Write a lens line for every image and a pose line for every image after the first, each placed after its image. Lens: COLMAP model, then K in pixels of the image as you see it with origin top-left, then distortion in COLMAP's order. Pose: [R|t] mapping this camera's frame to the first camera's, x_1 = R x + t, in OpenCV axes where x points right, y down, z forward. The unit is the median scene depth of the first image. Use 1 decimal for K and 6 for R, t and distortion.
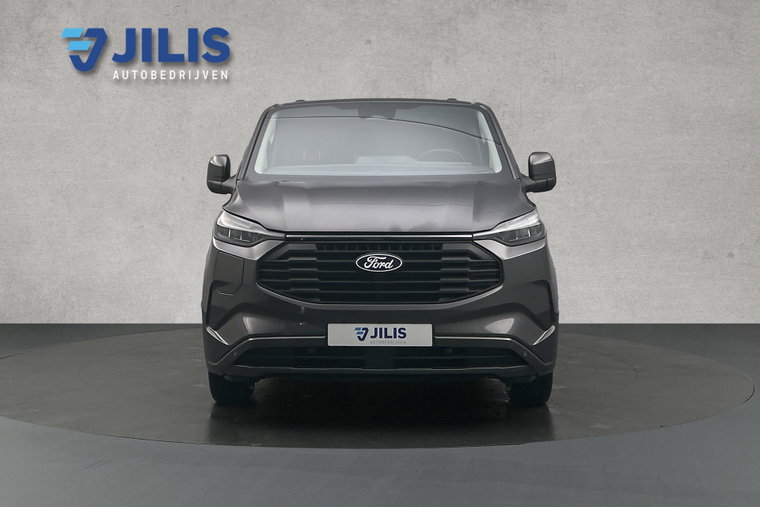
lens RADIAL K [[585.0, 0, 381.1], [0, 585.0, 256.6], [0, 0, 1]] dist [-0.011928, 0.003894]
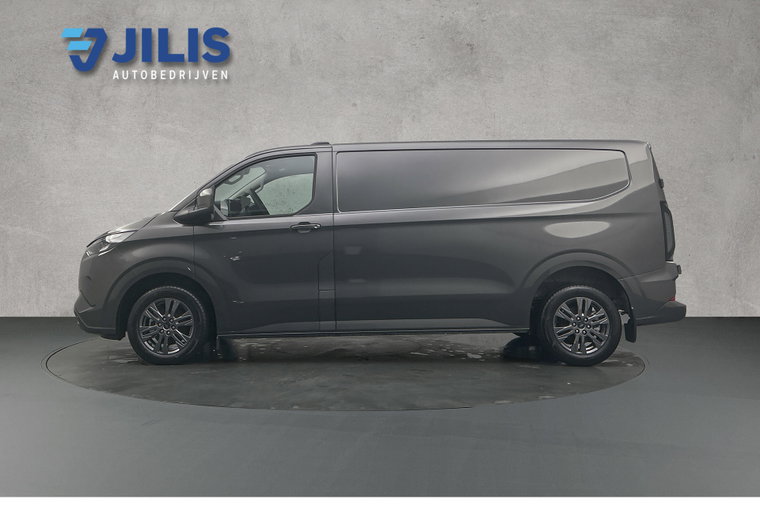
lens RADIAL K [[585.0, 0, 381.3], [0, 585.0, 253.2], [0, 0, 1]] dist [-0.011928, 0.003894]
pose [[0.999999, -0.000126, 0.001337, 0.037603], [0.000128, 0.999999, -0.001400, -0.028079], [-0.001337, 0.001400, 0.999998, -0.331211]]
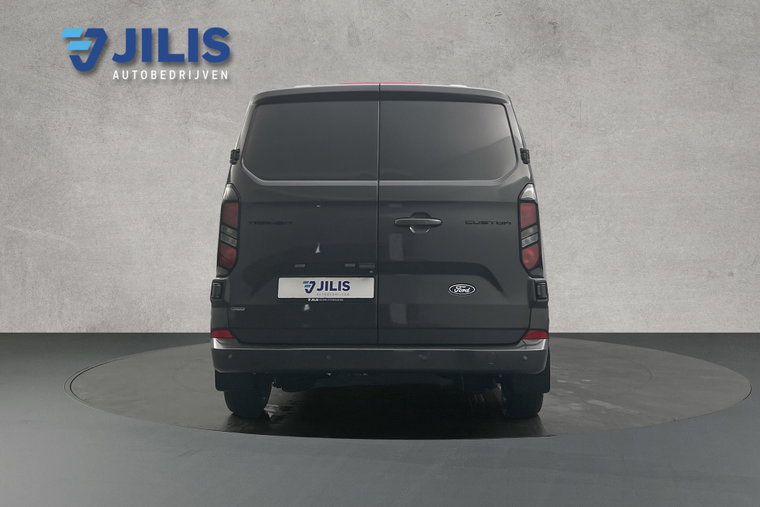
lens RADIAL K [[585.0, 0, 378.6], [0, 585.0, 253.8], [0, 0, 1]] dist [-0.011928, 0.003894]
pose [[0.999999, 0.000006, -0.001132, -0.105471], [-0.000007, 0.999999, -0.001001, -0.041772], [0.001132, 0.001001, 0.999999, -0.168917]]
